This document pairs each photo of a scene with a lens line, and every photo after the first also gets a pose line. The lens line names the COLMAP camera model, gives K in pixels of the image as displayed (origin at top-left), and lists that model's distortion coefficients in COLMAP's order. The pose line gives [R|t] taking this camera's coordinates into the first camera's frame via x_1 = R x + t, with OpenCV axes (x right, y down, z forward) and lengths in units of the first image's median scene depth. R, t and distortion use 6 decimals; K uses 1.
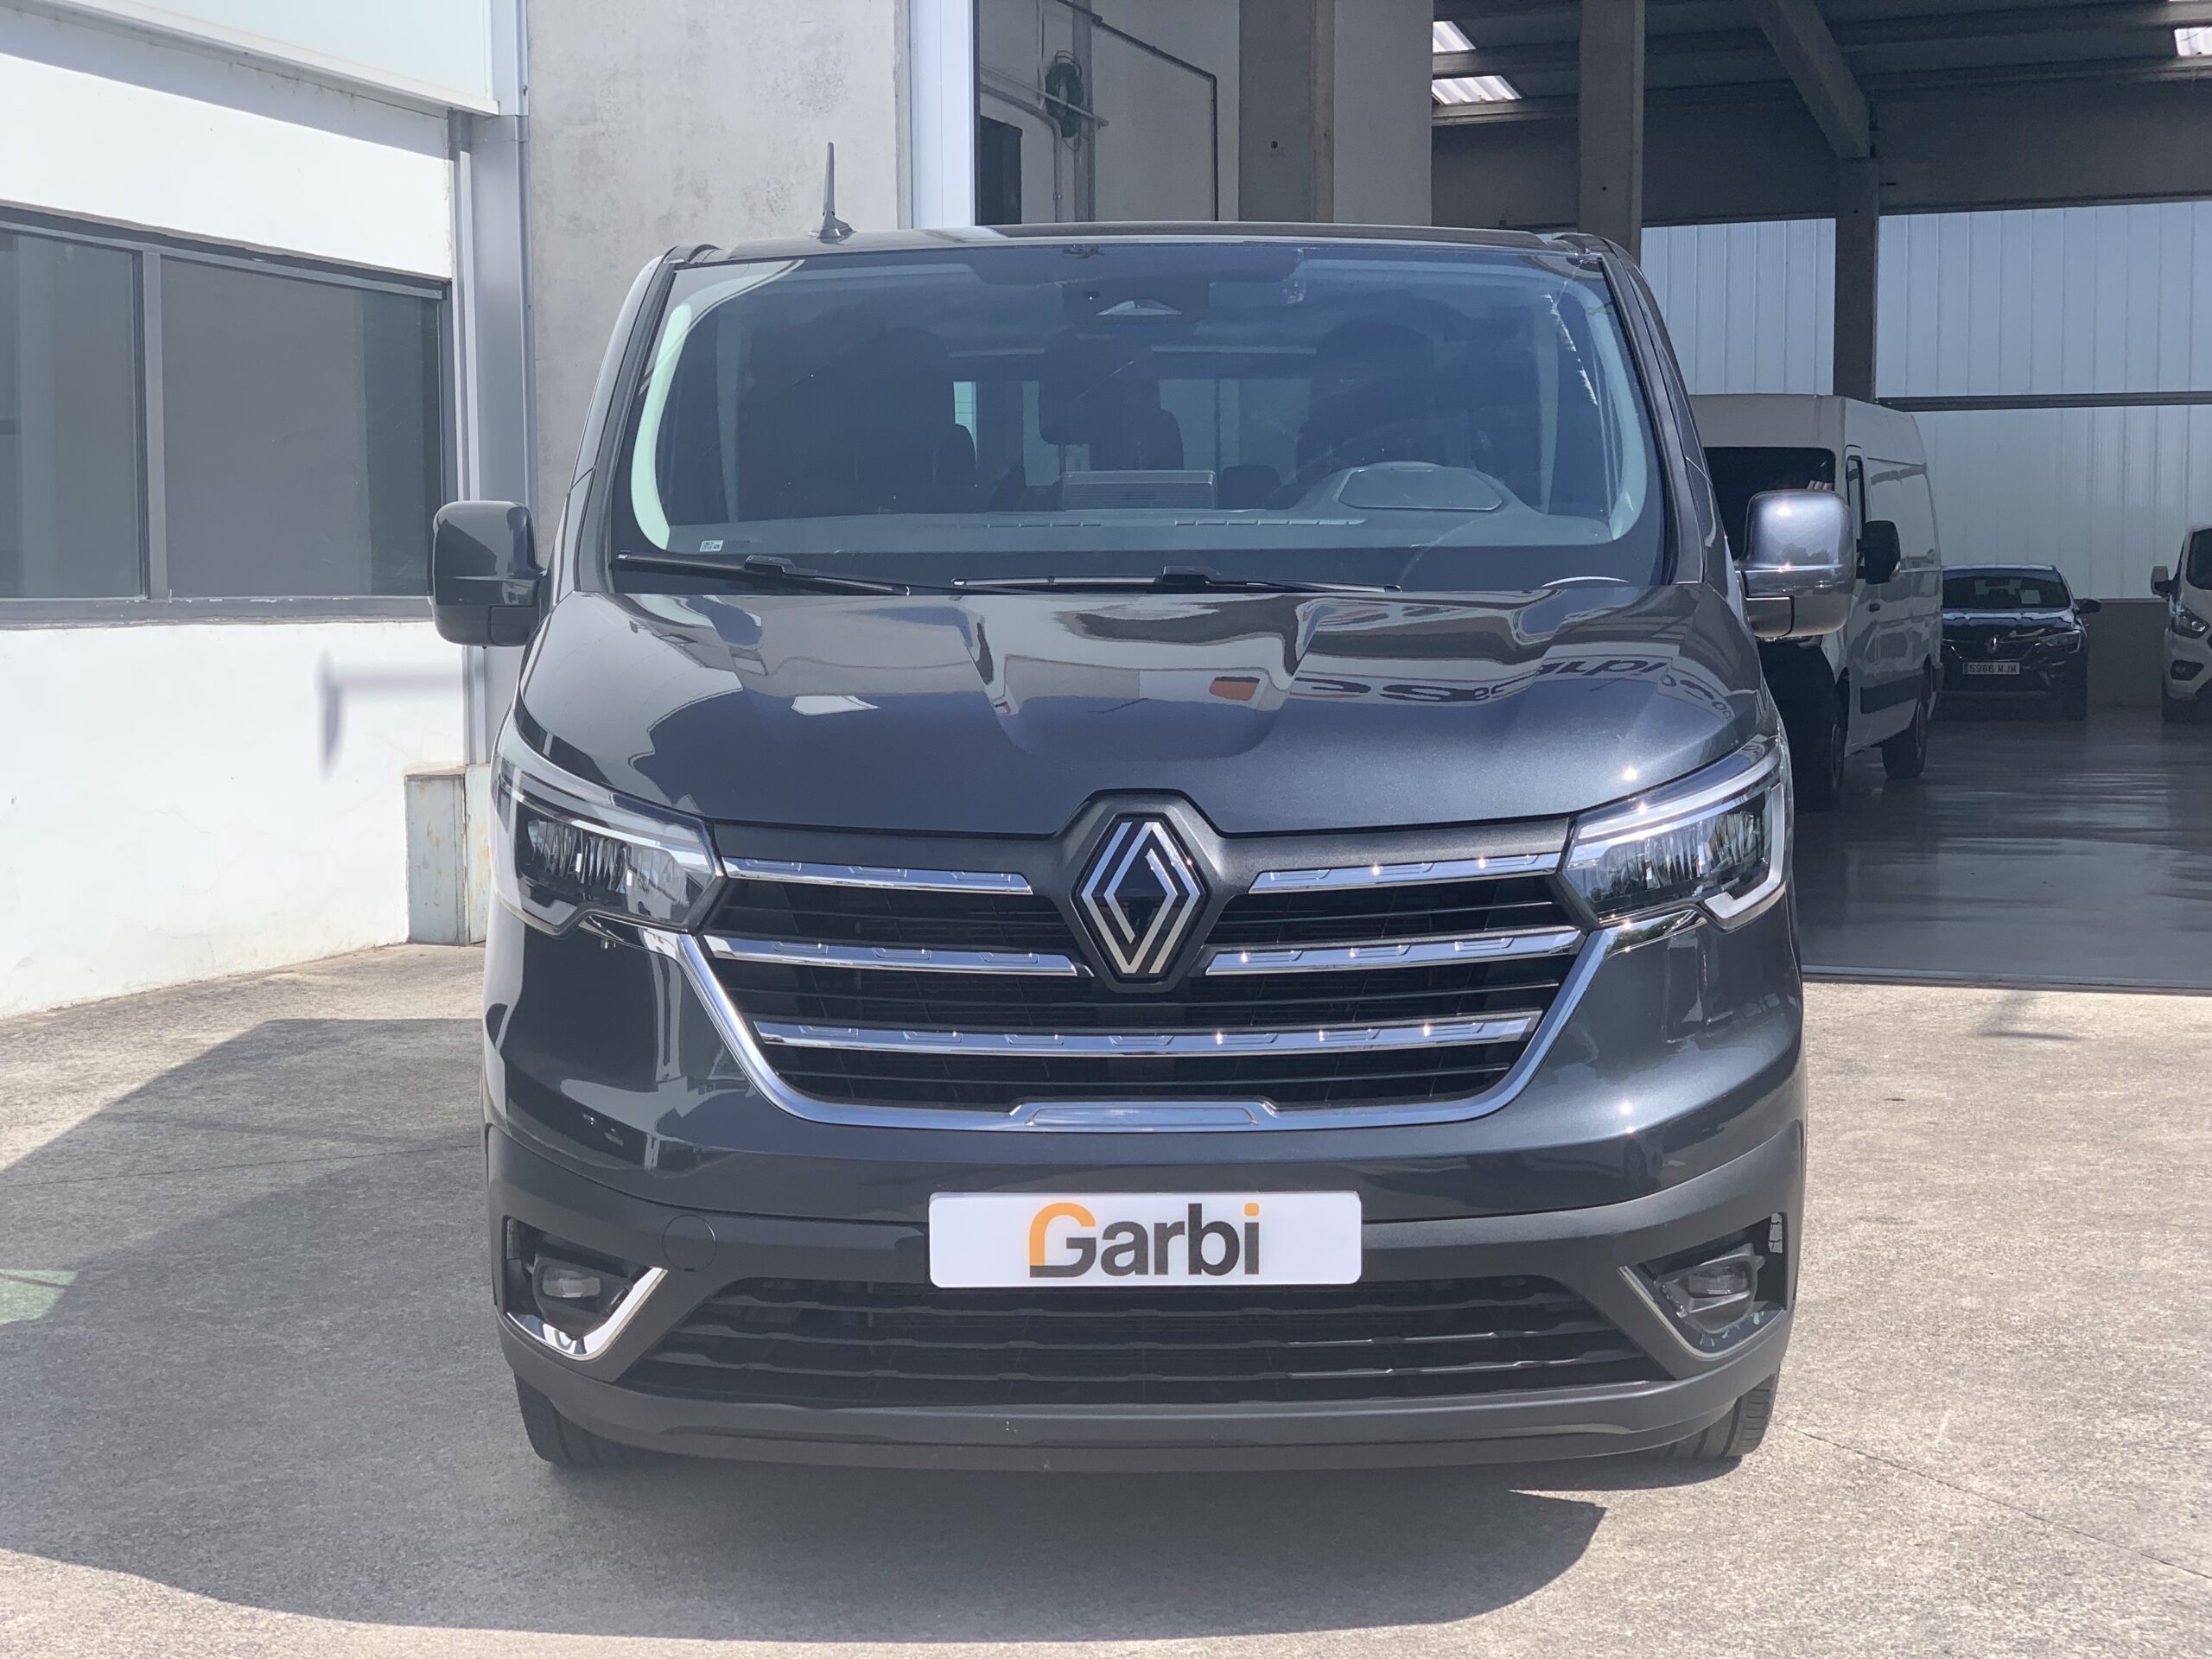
lens RADIAL K [[3156.4, 0, 1101.6], [0, 3156.4, 844.4], [0, 0, 1]] dist [0.094198, -0.348112]
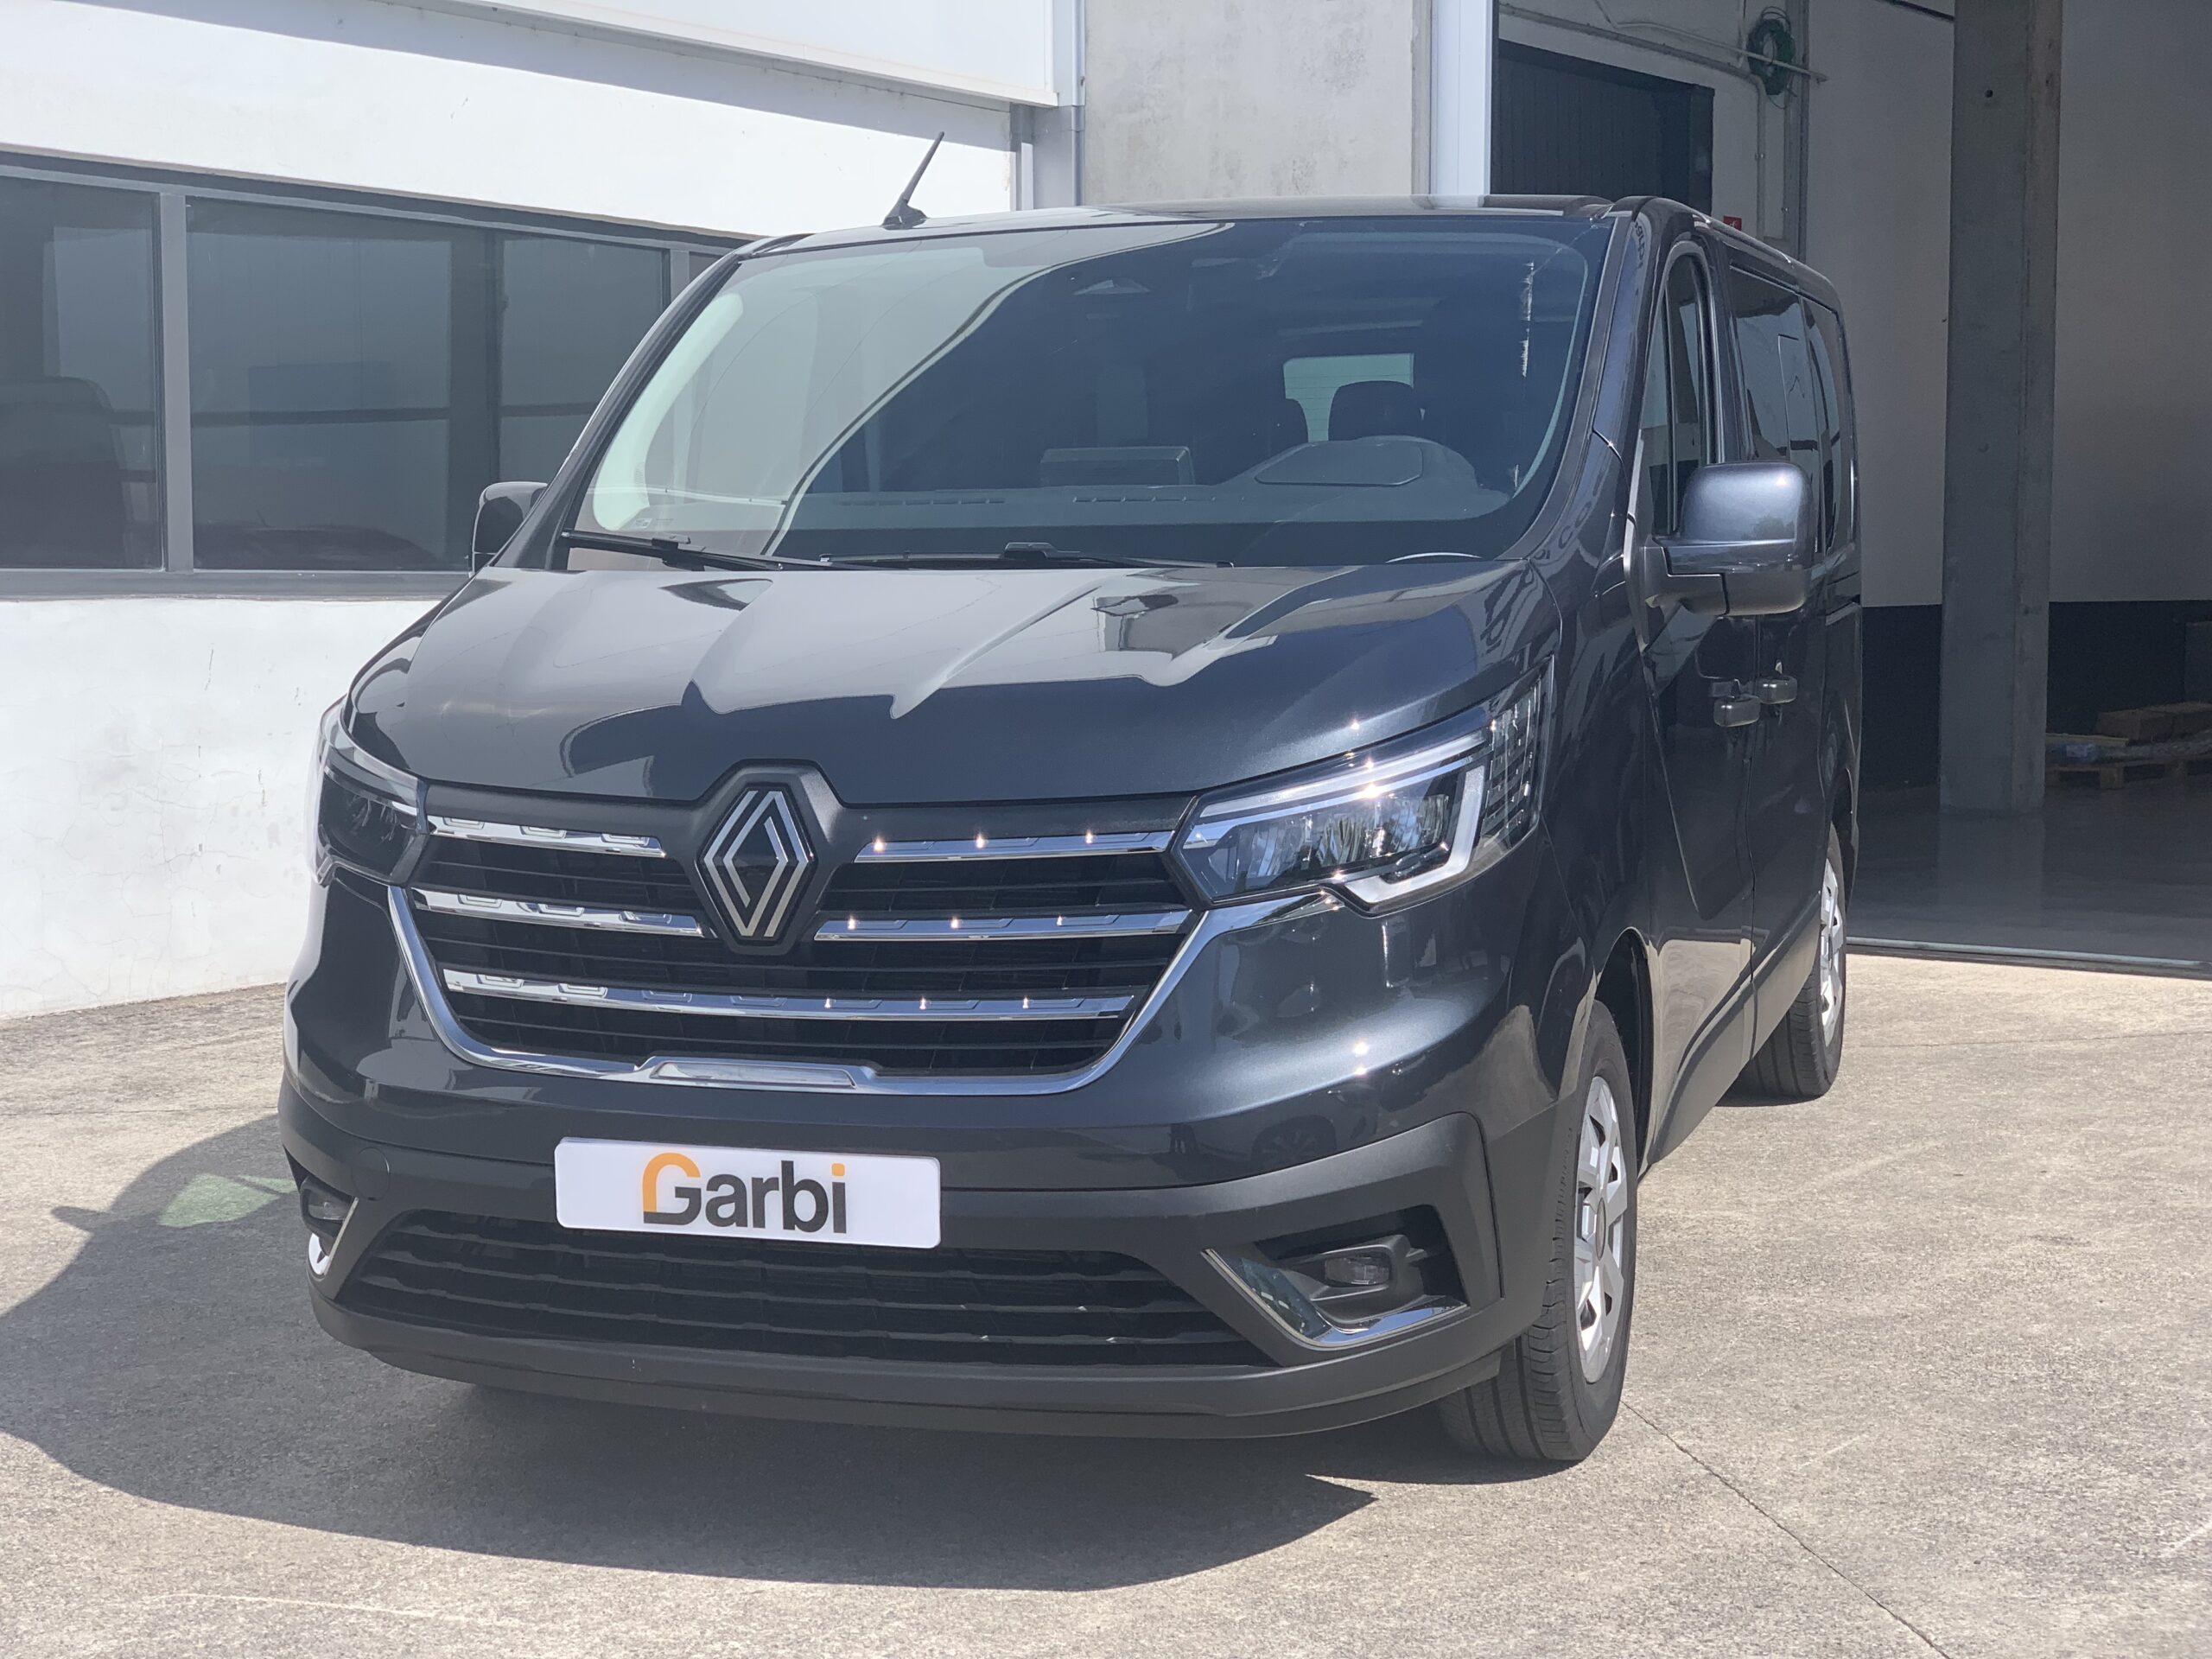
lens RADIAL K [[3108.9, 0, 1106.0], [0, 3108.9, 829.5], [0, 0, 1]] dist [0.205467, -0.801859]
pose [[0.954377, 0.026167, -0.297455, 0.424818], [-0.024300, 0.999655, 0.009972, -0.007292], [0.297613, -0.002289, 0.954684, 0.056142]]
